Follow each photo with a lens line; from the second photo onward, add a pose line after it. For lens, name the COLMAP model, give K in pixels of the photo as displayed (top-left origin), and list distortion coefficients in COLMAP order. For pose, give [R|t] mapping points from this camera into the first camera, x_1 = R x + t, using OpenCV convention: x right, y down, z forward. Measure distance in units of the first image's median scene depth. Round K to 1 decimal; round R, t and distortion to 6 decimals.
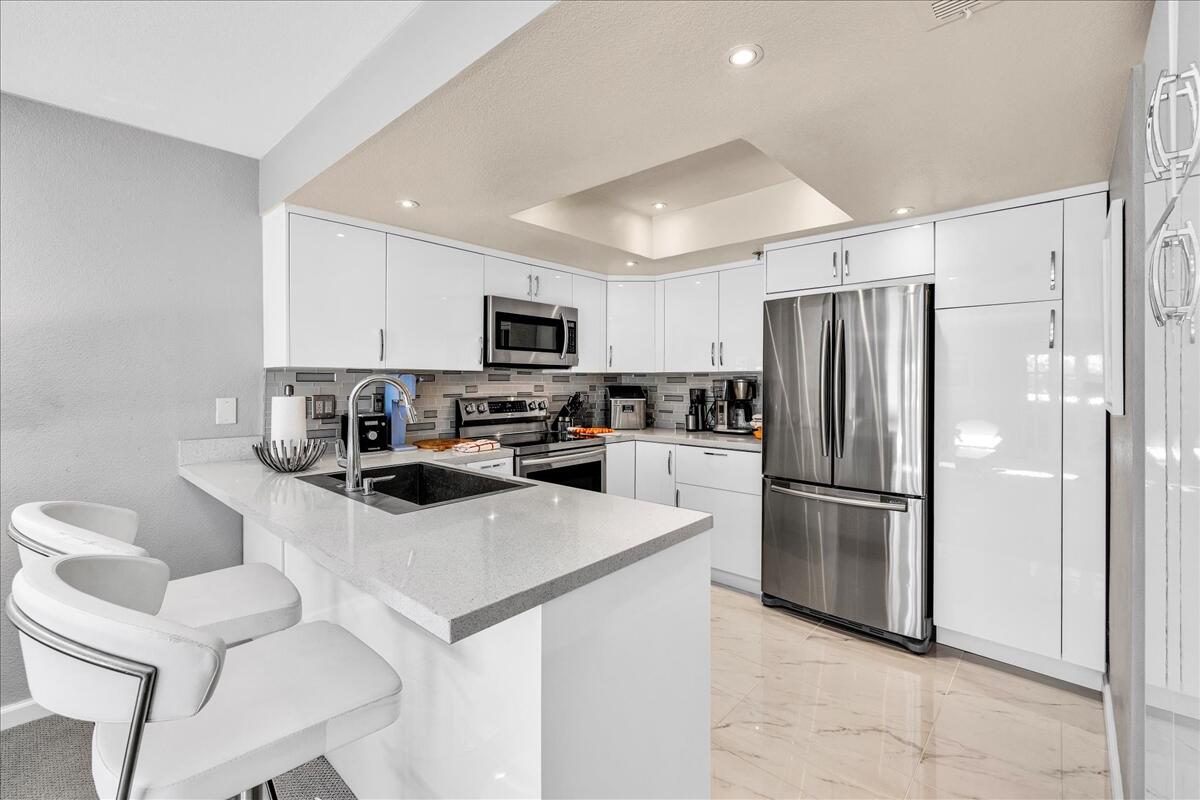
lens RADIAL K [[521.1, 0, 585.2], [0, 521.1, 384.7], [0, 0, 1]] dist [0.000998, 0.000673]
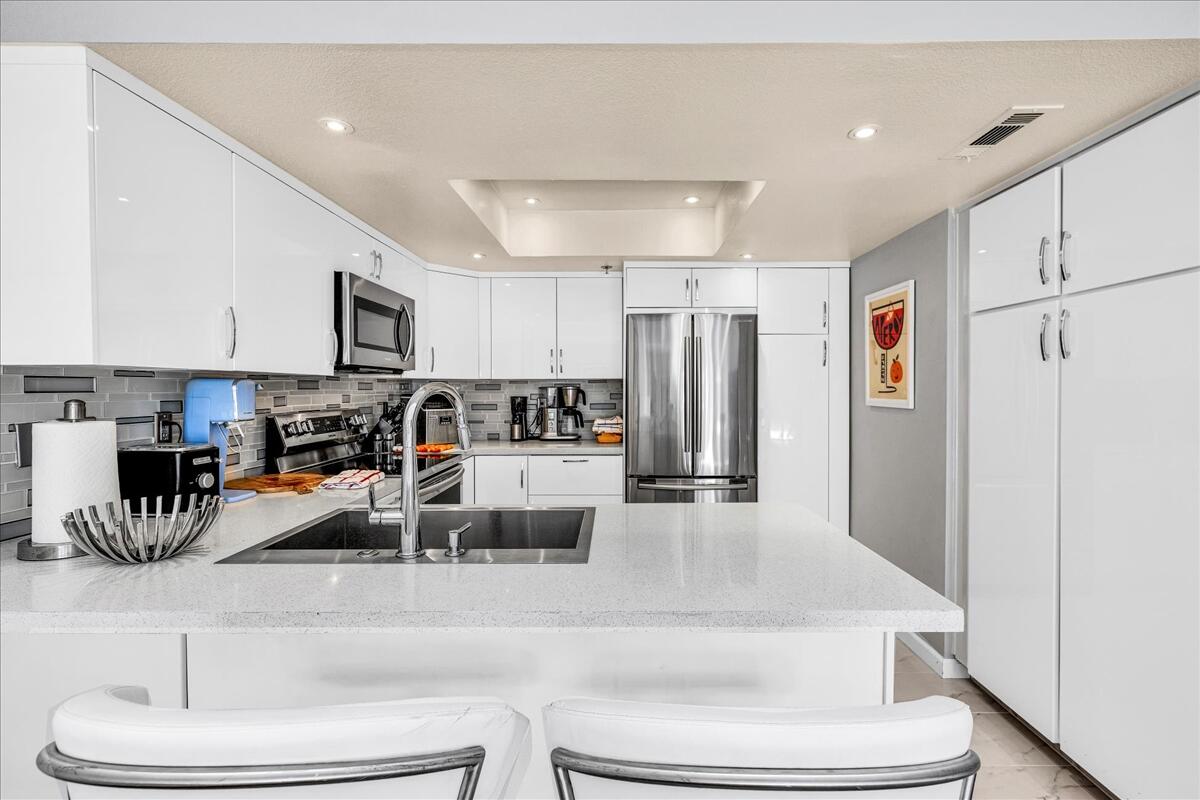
lens RADIAL K [[546.6, 0, 623.1], [0, 546.6, 395.9], [0, 0, 1]] dist [-0.000106, -0.000181]
pose [[0.728136, -0.013051, 0.685309, -0.379098], [0.005922, 0.999901, 0.012749, -0.005092], [-0.685407, -0.005225, 0.728141, 0.158012]]
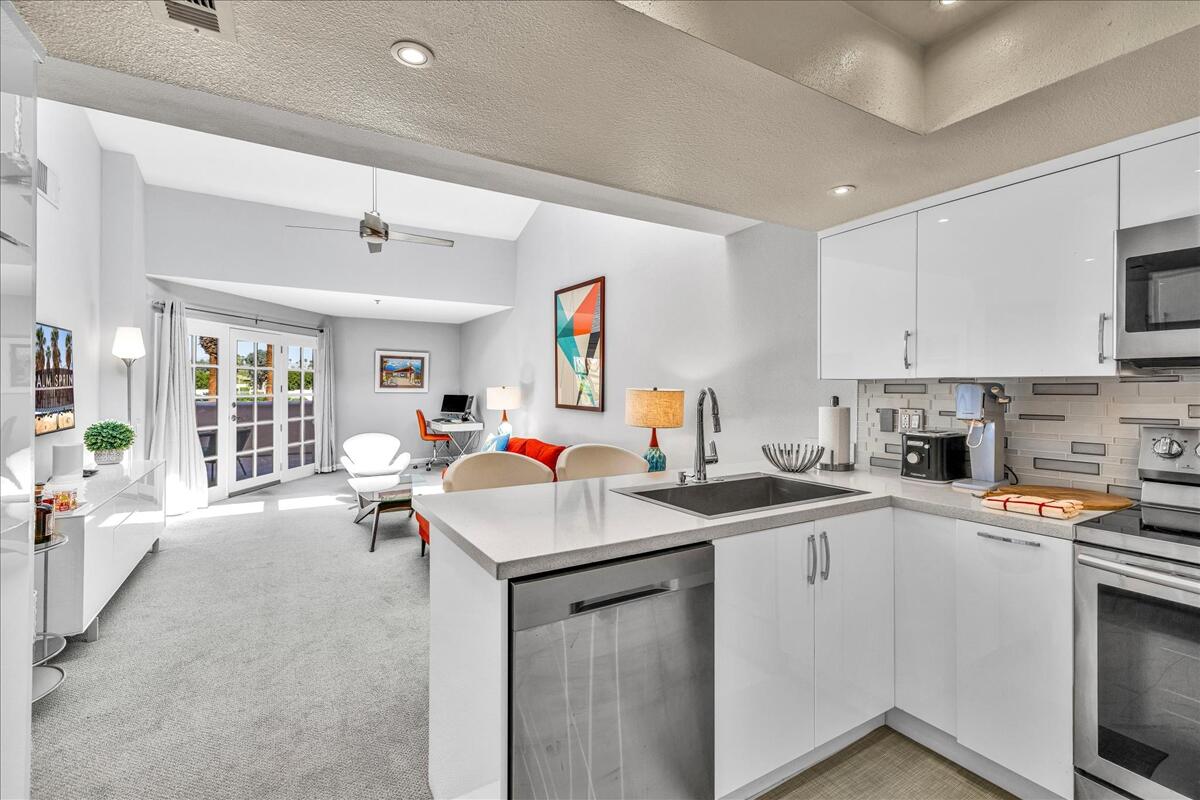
lens RADIAL K [[521.1, 0, 585.2], [0, 521.1, 384.7], [0, 0, 1]] dist [0.000998, 0.000673]
pose [[-0.289734, -0.006738, -0.957084, 0.421034], [-0.007839, 0.999958, -0.004667, -0.009631], [0.957075, 0.006150, -0.289775, 0.570185]]
